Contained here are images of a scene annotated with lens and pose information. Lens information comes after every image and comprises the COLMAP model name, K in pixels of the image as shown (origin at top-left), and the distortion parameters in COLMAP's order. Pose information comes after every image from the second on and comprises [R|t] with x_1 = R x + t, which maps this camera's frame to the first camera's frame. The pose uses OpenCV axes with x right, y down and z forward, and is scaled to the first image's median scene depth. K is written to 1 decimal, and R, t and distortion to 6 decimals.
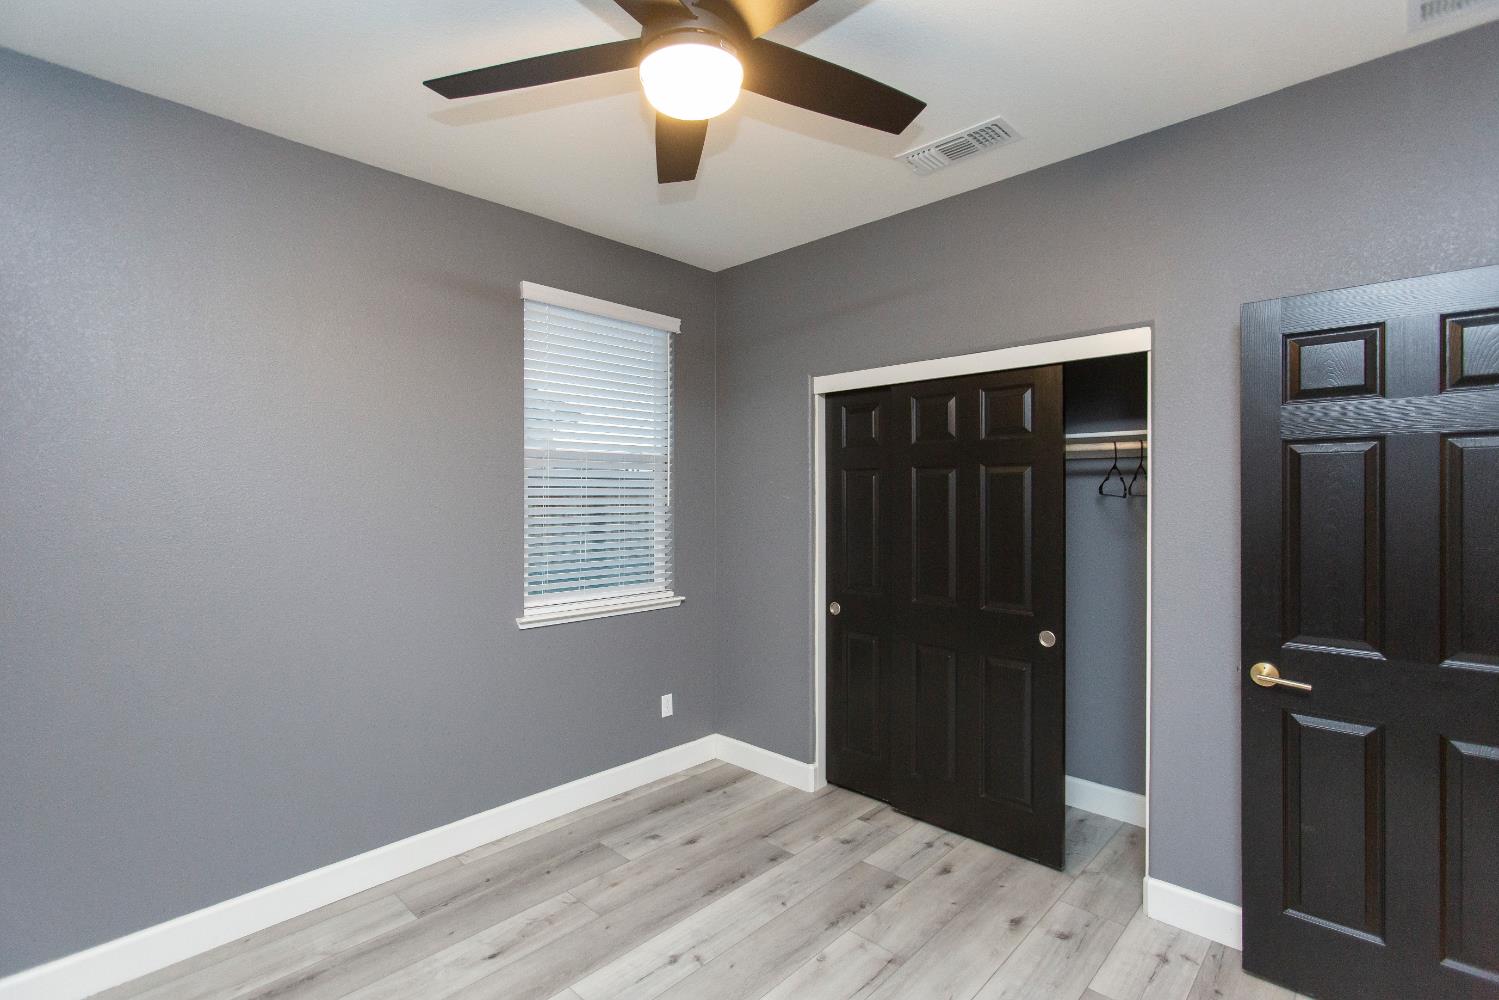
lens RADIAL K [[710.9, 0, 747.4], [0, 710.9, 502.1], [0, 0, 1]] dist [-0.000682, 0.002611]
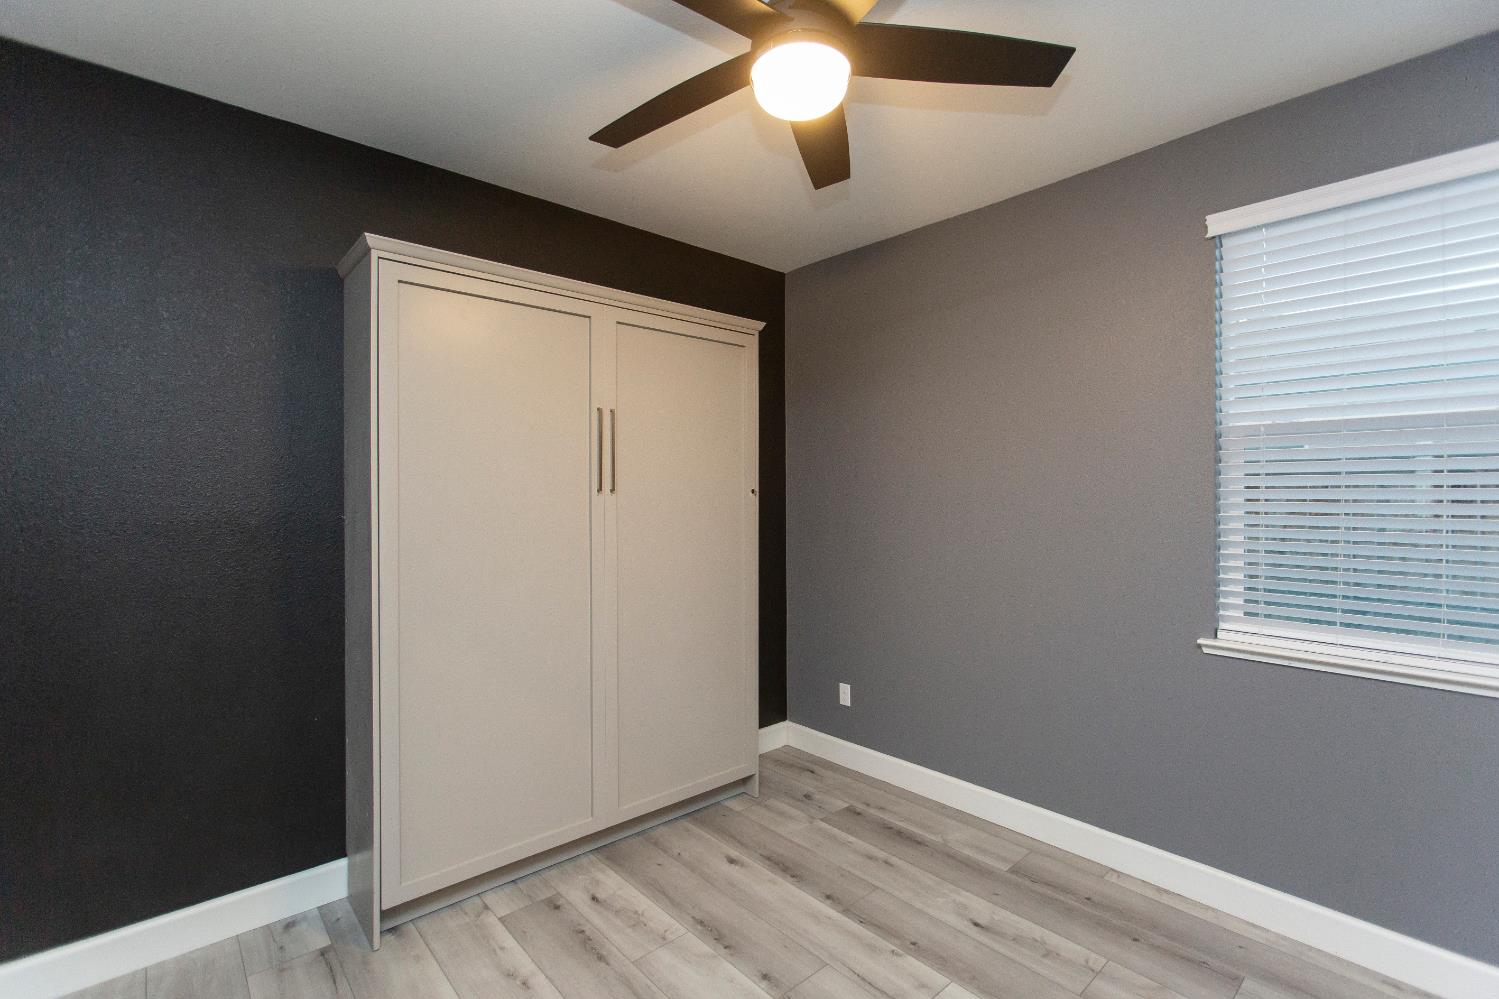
lens RADIAL K [[710.9, 0, 755.4], [0, 710.9, 497.4], [0, 0, 1]] dist [-0.000682, 0.002611]
pose [[-0.113311, 0.006515, -0.993538, 0.673308], [-0.005005, 0.999962, 0.007128, 0.000099], [0.993547, 0.005781, -0.113274, 0.737298]]
